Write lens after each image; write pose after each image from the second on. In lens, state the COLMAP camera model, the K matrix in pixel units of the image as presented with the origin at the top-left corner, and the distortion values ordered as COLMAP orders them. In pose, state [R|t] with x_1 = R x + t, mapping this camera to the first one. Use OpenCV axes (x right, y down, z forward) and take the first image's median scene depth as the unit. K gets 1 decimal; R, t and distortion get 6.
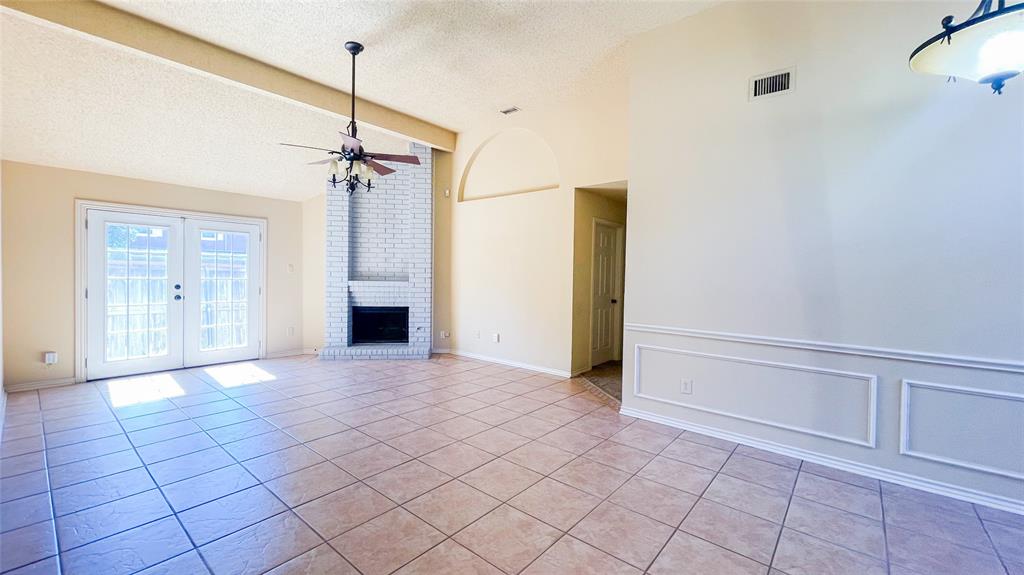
lens RADIAL K [[411.9, 0, 512.0], [0, 411.9, 287.5], [0, 0, 1]] dist [-0.000723, -0.000130]
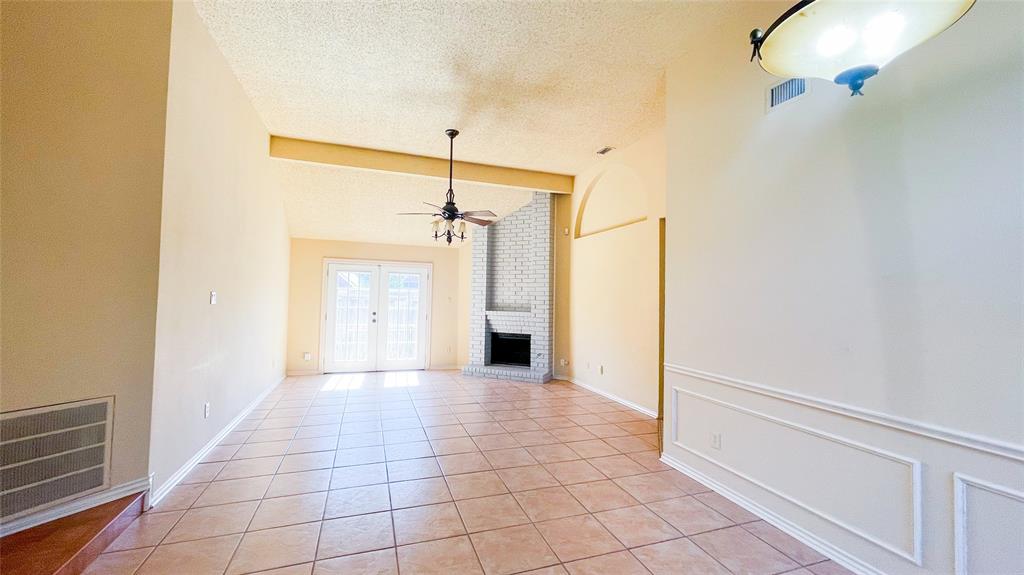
lens RADIAL K [[410.8, 0, 512.0], [0, 410.8, 287.5], [0, 0, 1]] dist [0.001613, -0.000020]
pose [[0.861234, -0.013039, -0.508041, 0.278098], [-0.021304, 0.997866, -0.061725, -0.011561], [0.507762, 0.063982, 0.859118, 0.004572]]
